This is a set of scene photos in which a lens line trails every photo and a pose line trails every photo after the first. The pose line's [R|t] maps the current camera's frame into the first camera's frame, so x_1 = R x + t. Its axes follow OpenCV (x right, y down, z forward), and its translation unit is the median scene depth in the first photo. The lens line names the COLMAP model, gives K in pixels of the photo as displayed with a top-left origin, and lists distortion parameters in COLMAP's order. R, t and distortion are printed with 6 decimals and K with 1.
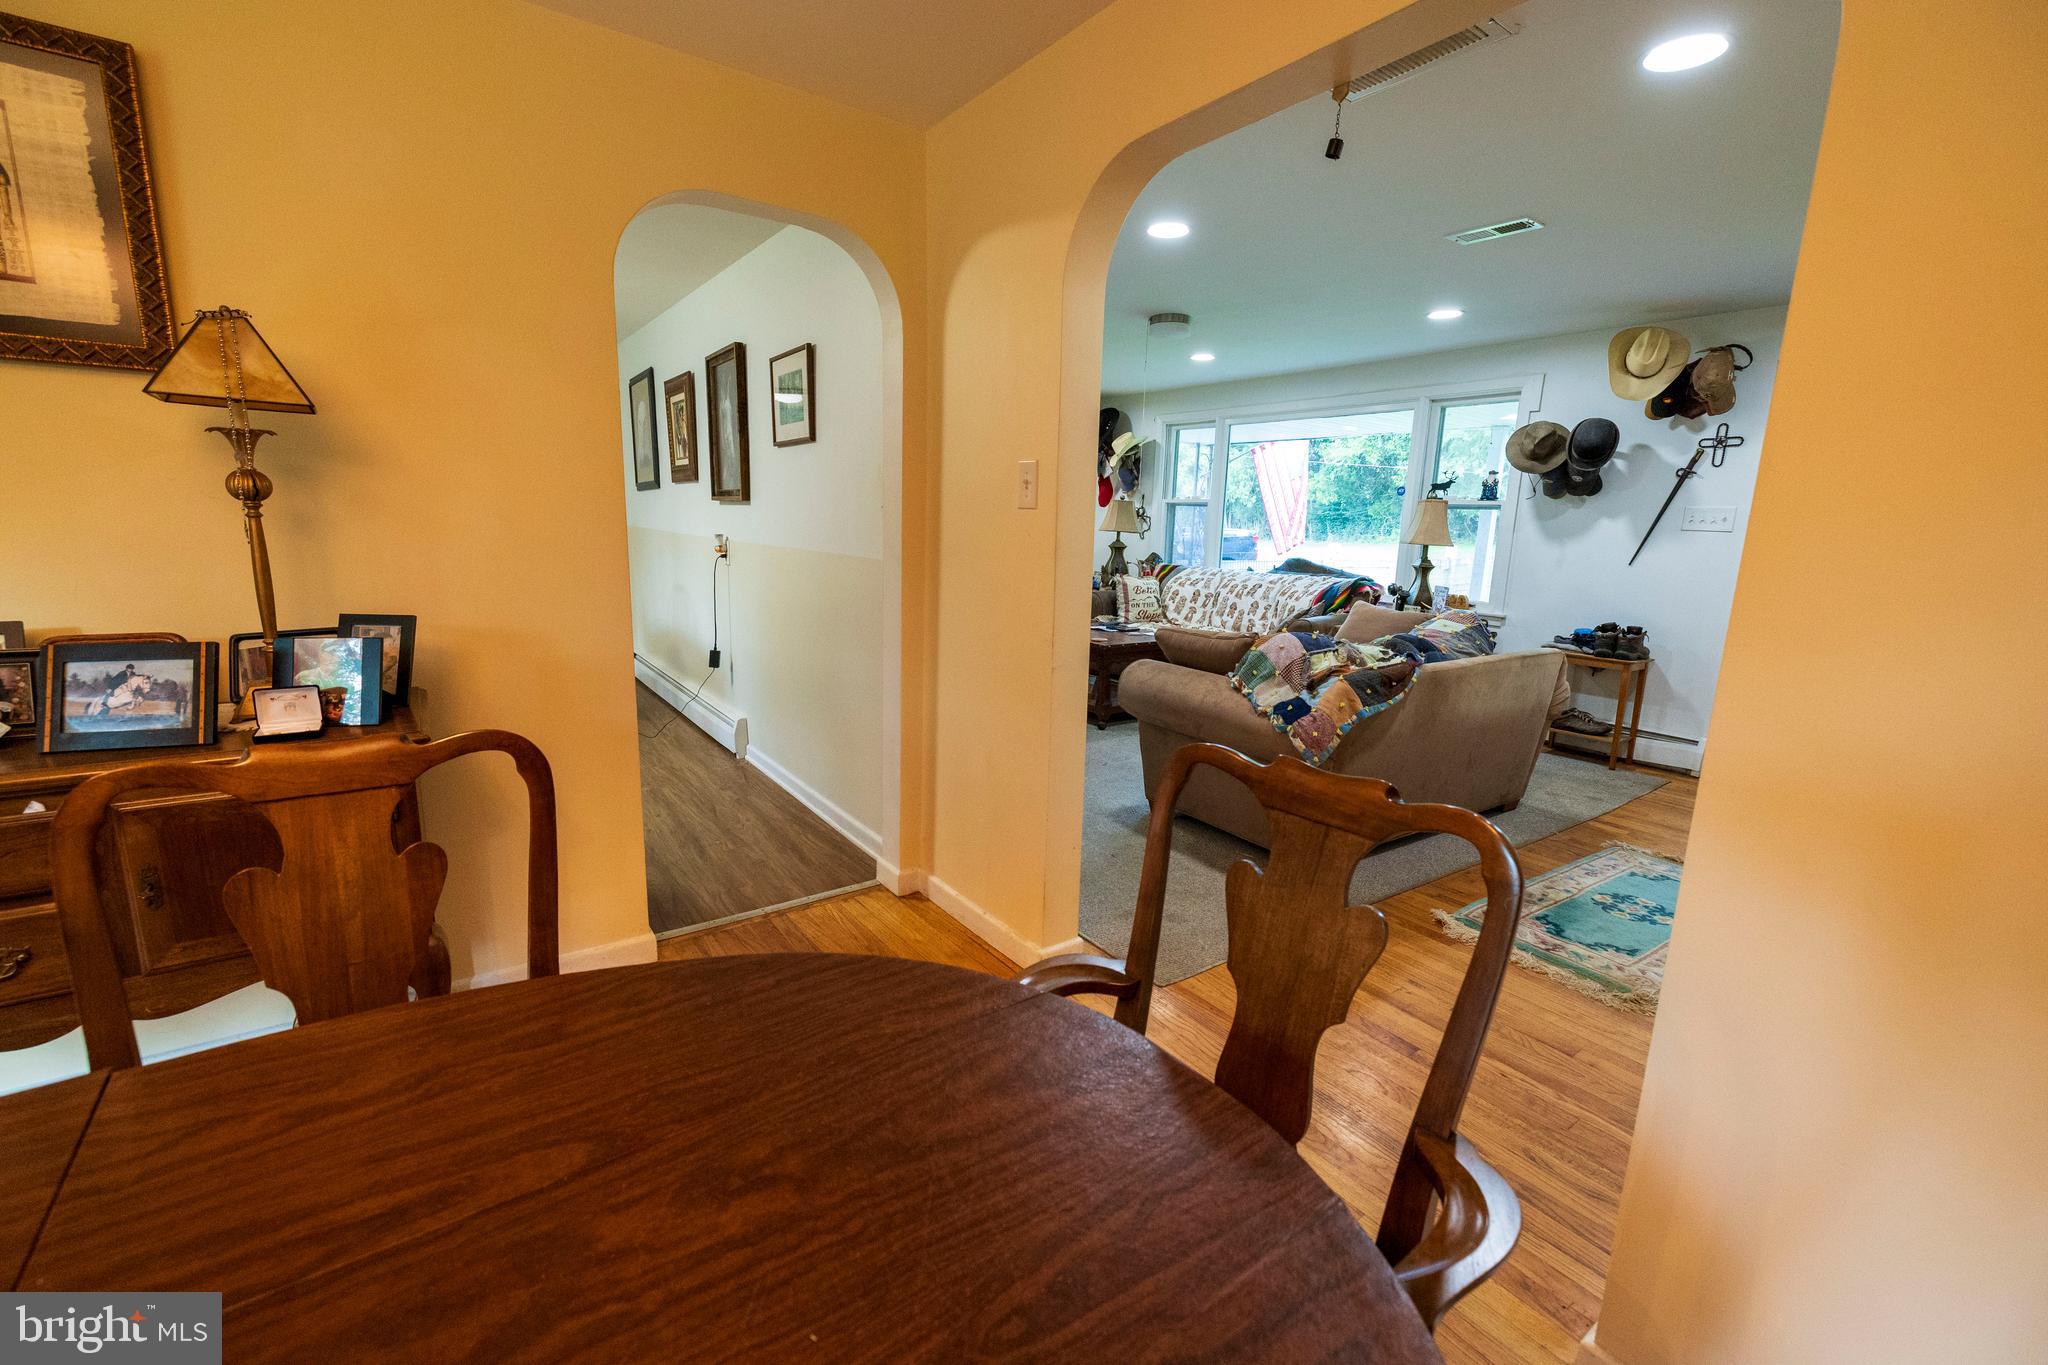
lens RADIAL K [[850.1, 0, 1031.9], [0, 850.1, 684.3], [0, 0, 1]] dist [0.000008, 0.000484]
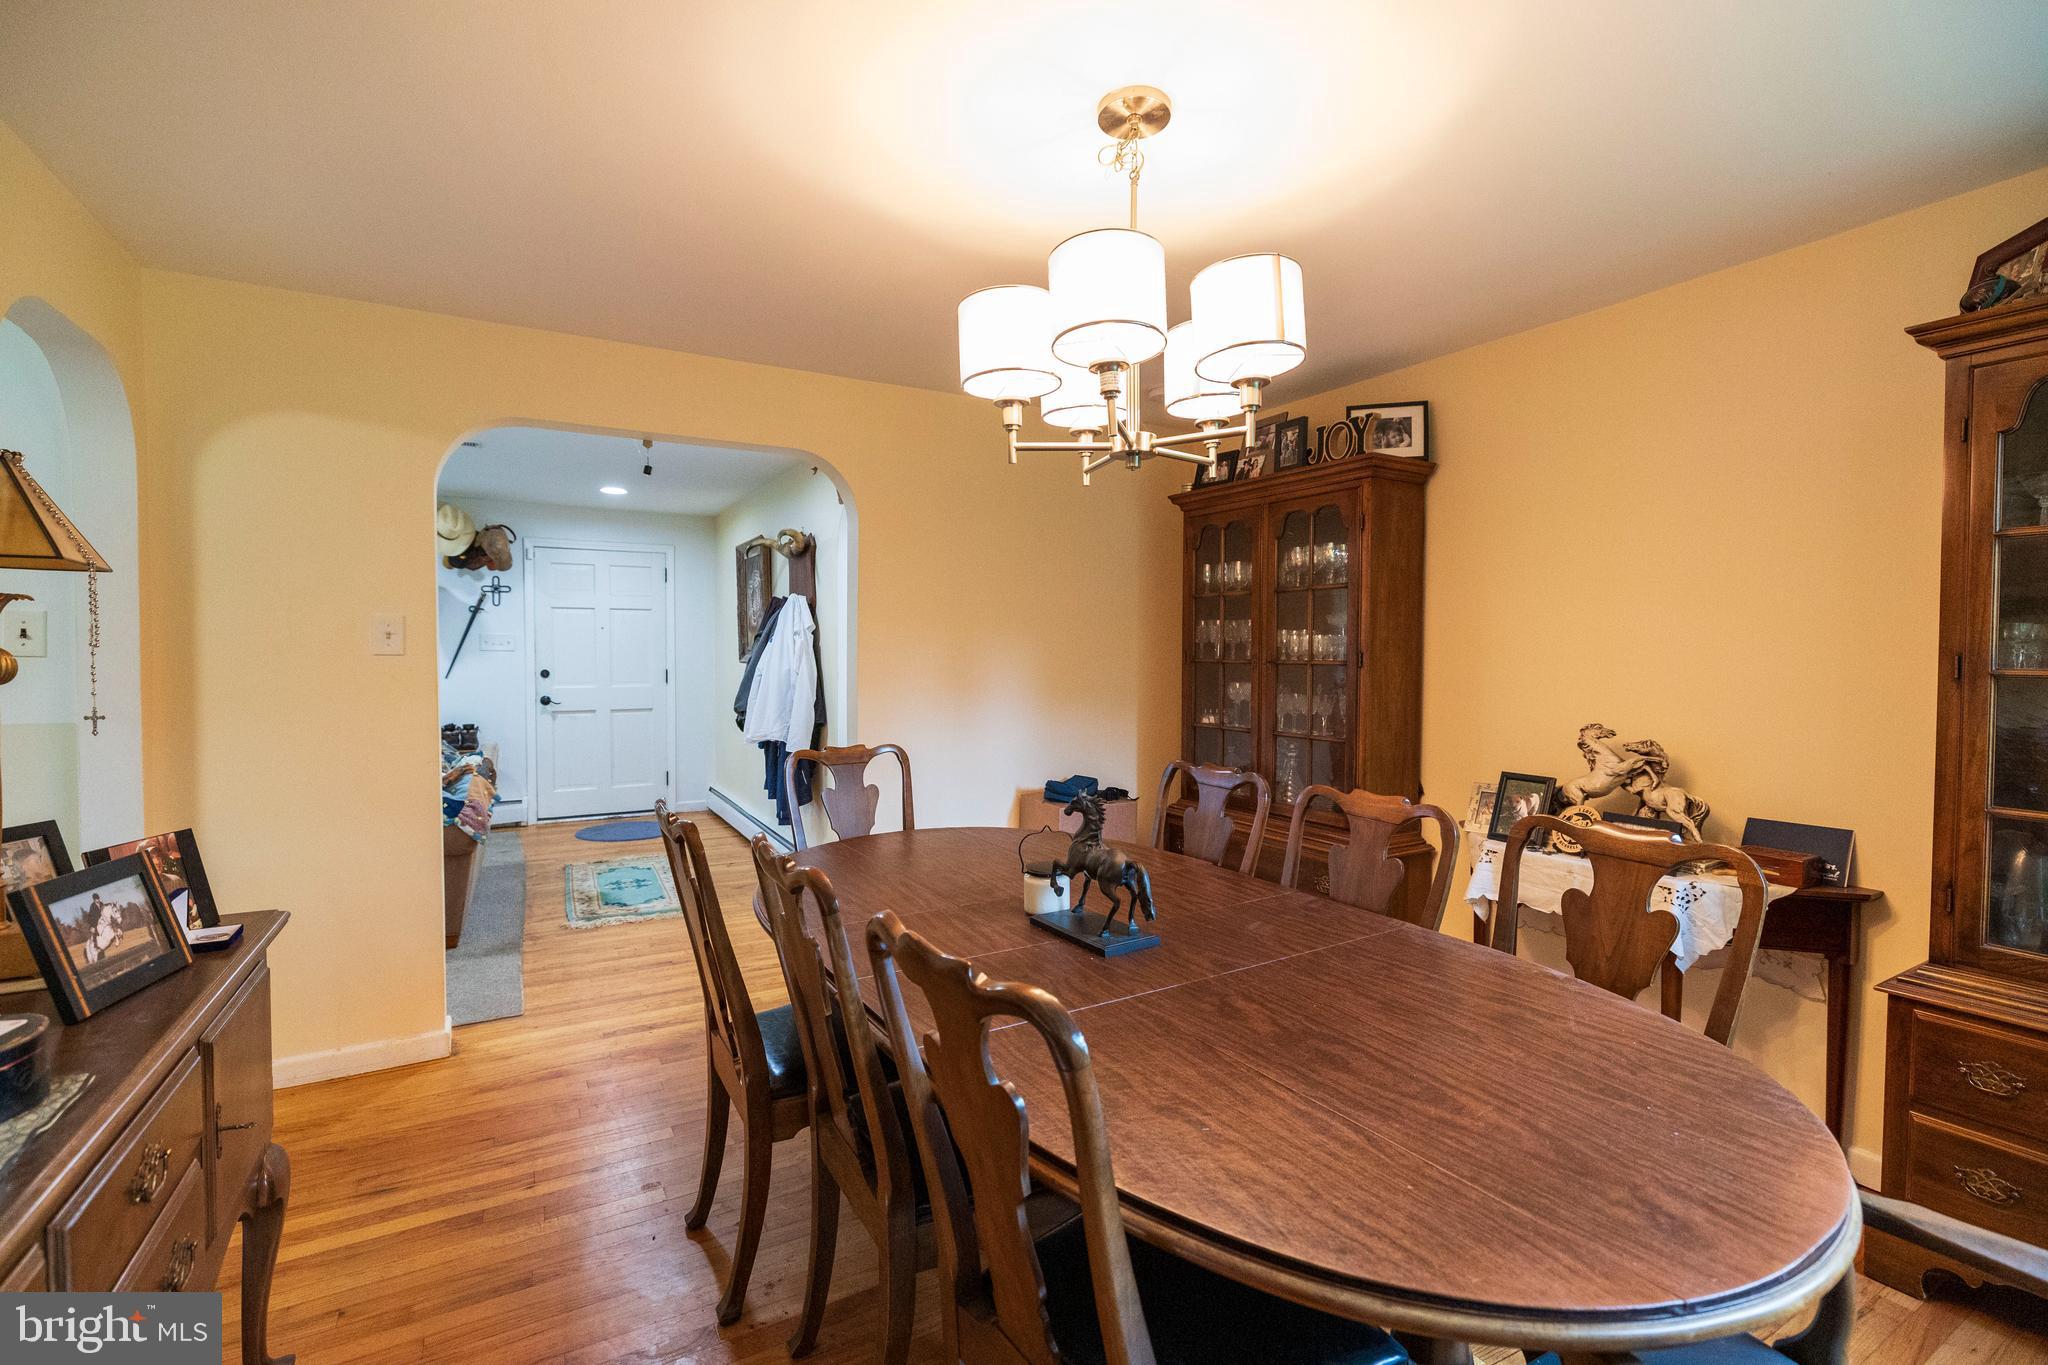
lens RADIAL K [[910.0, 0, 1016.8], [0, 910.0, 678.3], [0, 0, 1]] dist [-0.001506, -0.000053]
pose [[0.102274, -0.060239, 0.992931, -0.592015], [0.194709, 0.980069, 0.039403, -0.028348], [-0.975514, 0.189303, 0.111965, 0.010446]]
